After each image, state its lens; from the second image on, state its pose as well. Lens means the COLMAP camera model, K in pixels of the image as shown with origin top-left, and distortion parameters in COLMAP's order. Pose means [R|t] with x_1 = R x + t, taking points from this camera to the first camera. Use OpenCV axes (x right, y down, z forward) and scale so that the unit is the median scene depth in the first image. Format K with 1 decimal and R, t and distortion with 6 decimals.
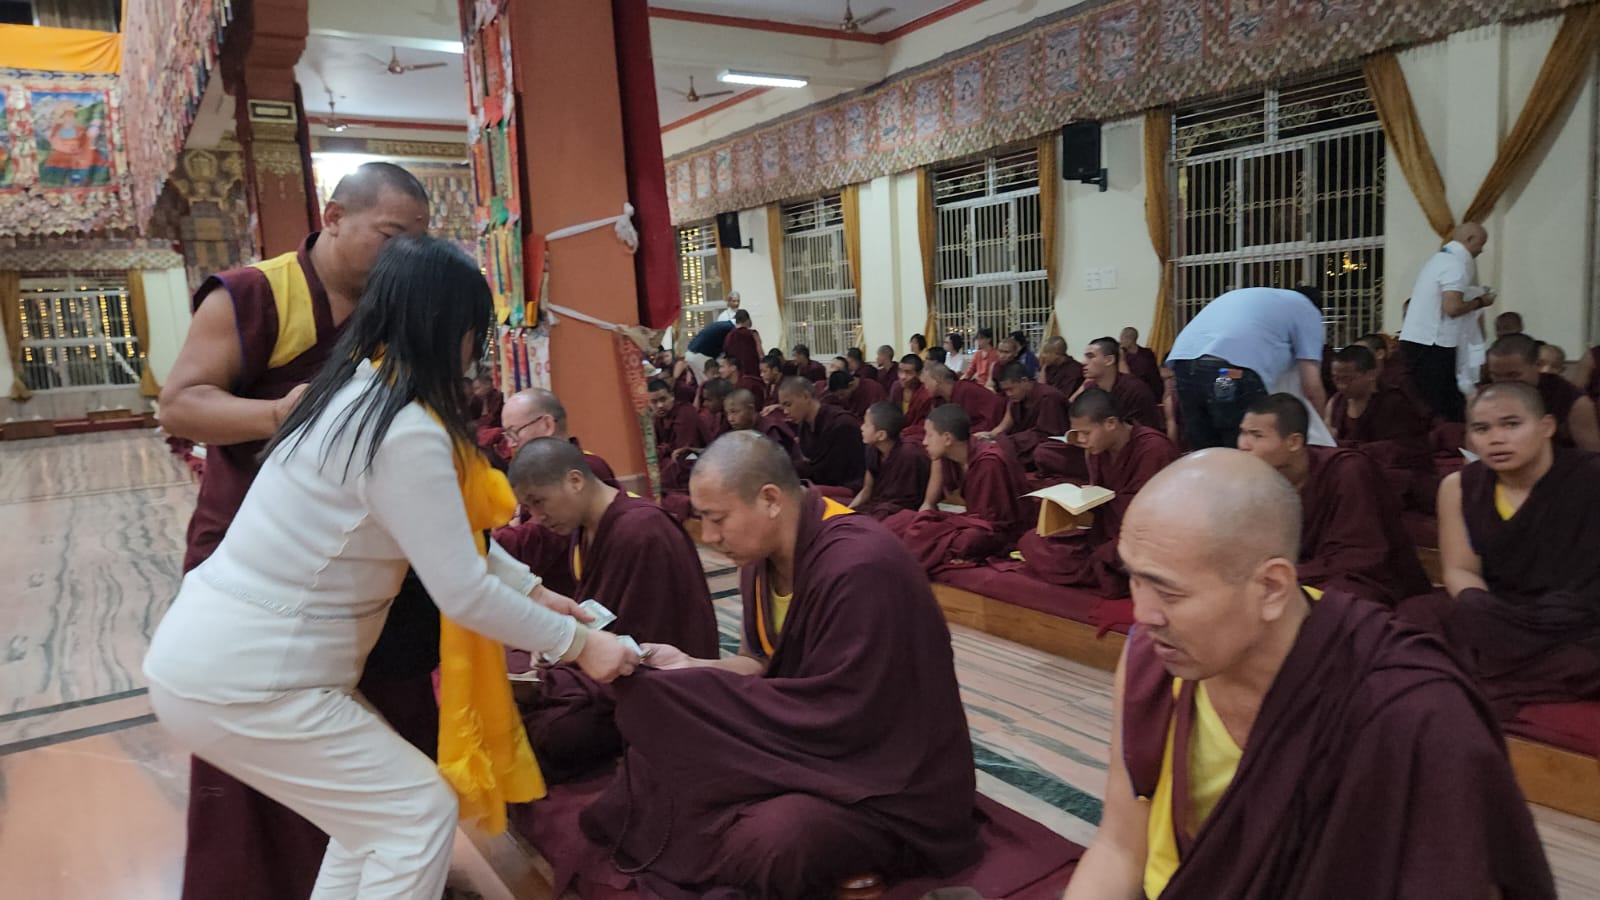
lens RADIAL K [[1076.3, 0, 800.0], [0, 1076.3, 450.0], [0, 0, 1]] dist [0.029248, -0.000444]
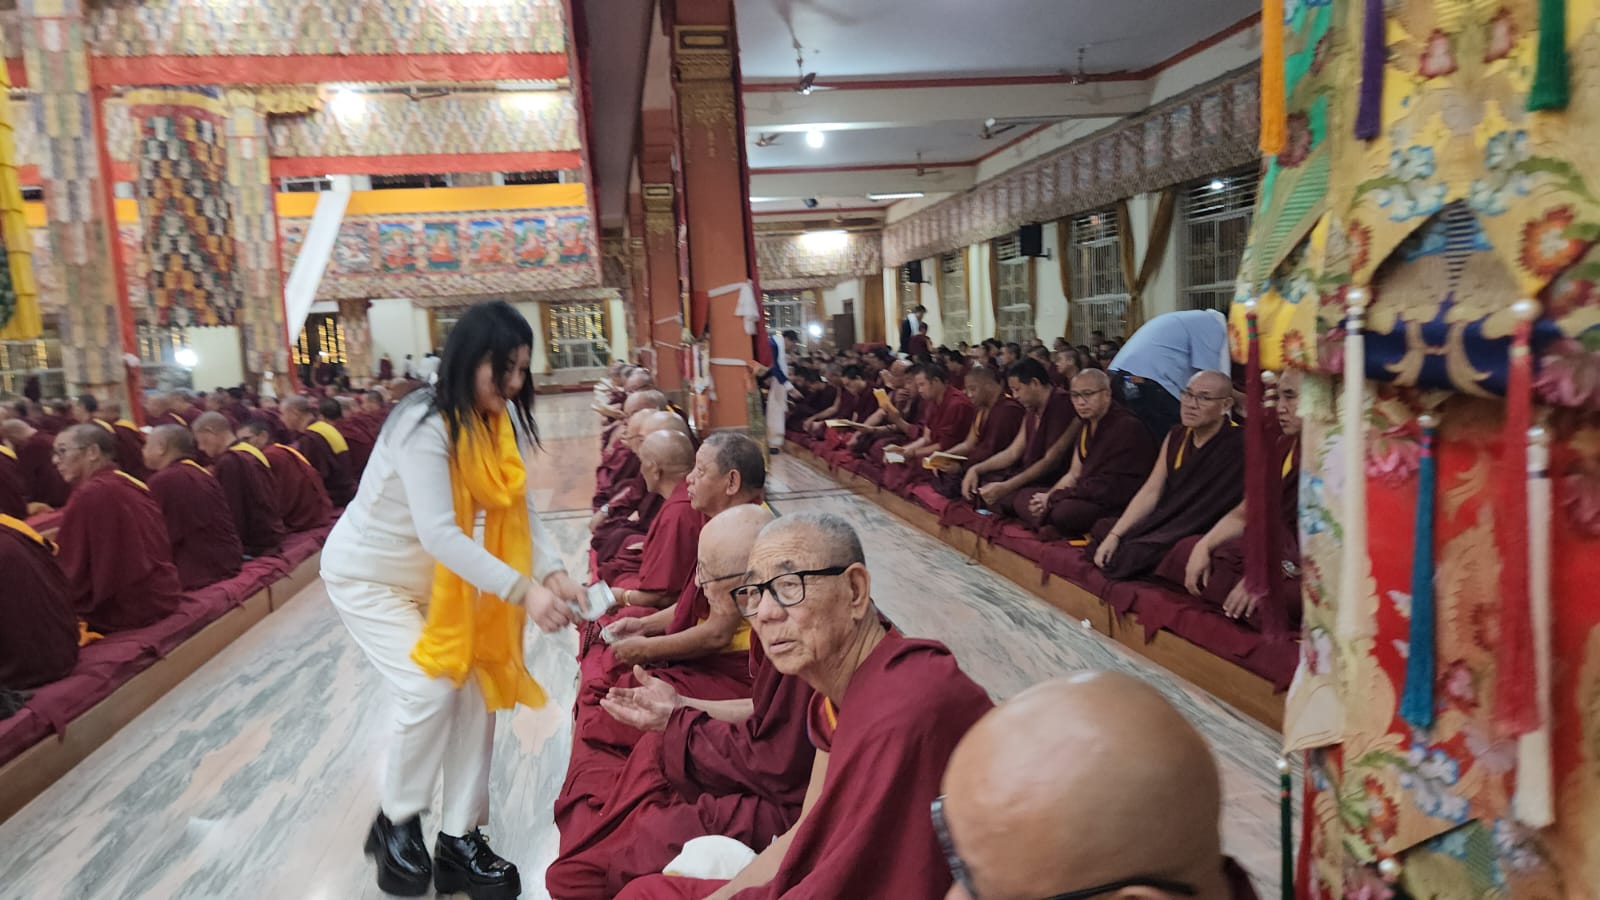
lens RADIAL K [[1076.3, 0, 800.0], [0, 1076.3, 450.0], [0, 0, 1]] dist [0.029248, -0.000444]
pose [[0.920389, 0.036383, -0.389307, 0.466130], [-0.030771, 0.999313, 0.020643, 0.036873], [0.389790, -0.007020, 0.920877, -0.612644]]
